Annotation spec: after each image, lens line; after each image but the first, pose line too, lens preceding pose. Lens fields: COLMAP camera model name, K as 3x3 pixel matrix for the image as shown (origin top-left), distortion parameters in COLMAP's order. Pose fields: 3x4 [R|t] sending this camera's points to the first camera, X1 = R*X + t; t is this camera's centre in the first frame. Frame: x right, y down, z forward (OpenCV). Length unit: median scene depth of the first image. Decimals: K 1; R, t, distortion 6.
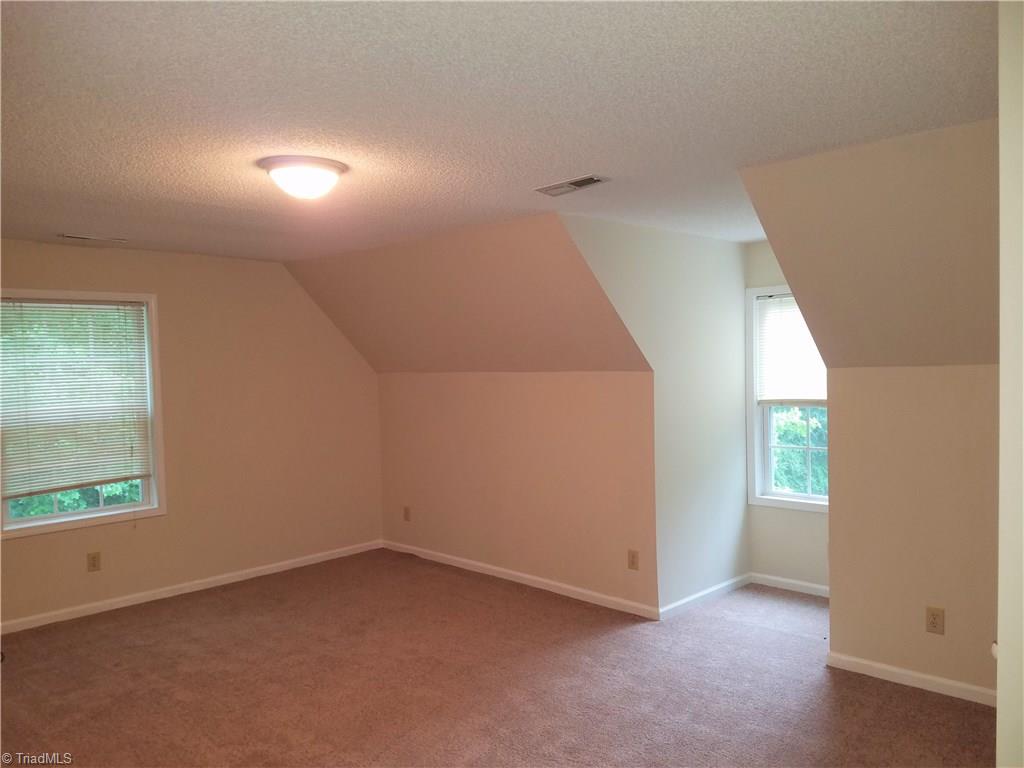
lens RADIAL K [[810.7, 0, 513.9], [0, 810.7, 392.5], [0, 0, 1]] dist [0.254041, -0.429985]
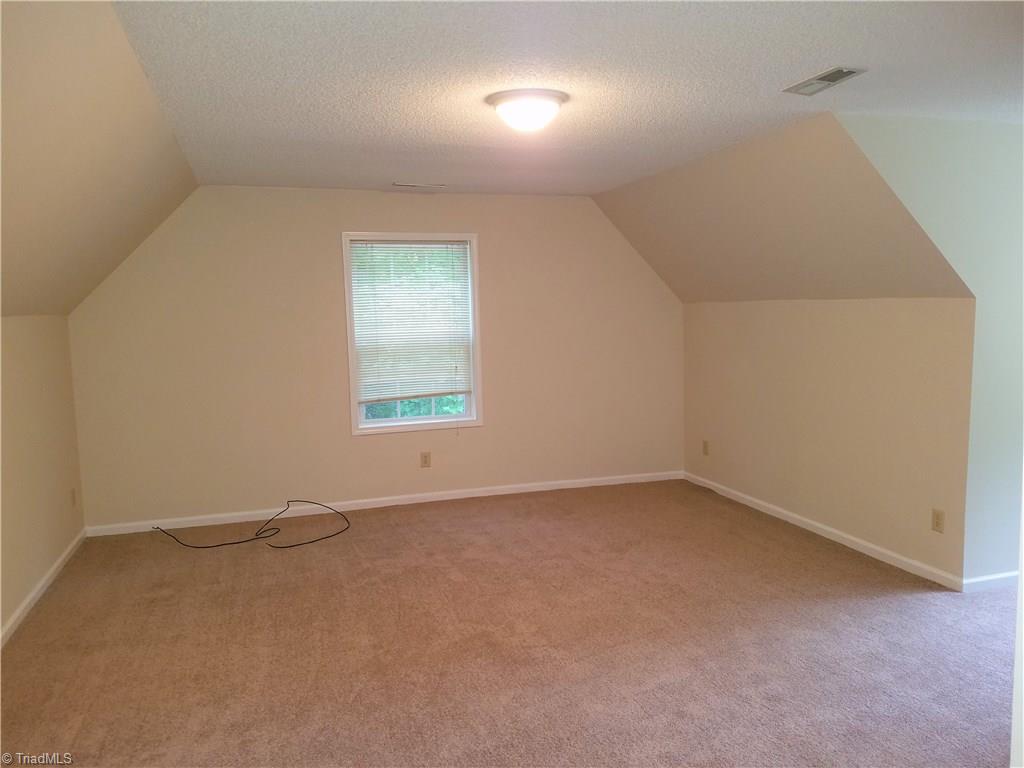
lens RADIAL K [[810.7, 0, 513.9], [0, 810.7, 392.5], [0, 0, 1]] dist [0.254041, -0.429985]
pose [[0.883301, 0.053552, -0.465738, 0.162176], [-0.017742, 0.996561, 0.080939, 0.007951], [0.468471, -0.063230, 0.881214, 0.033488]]
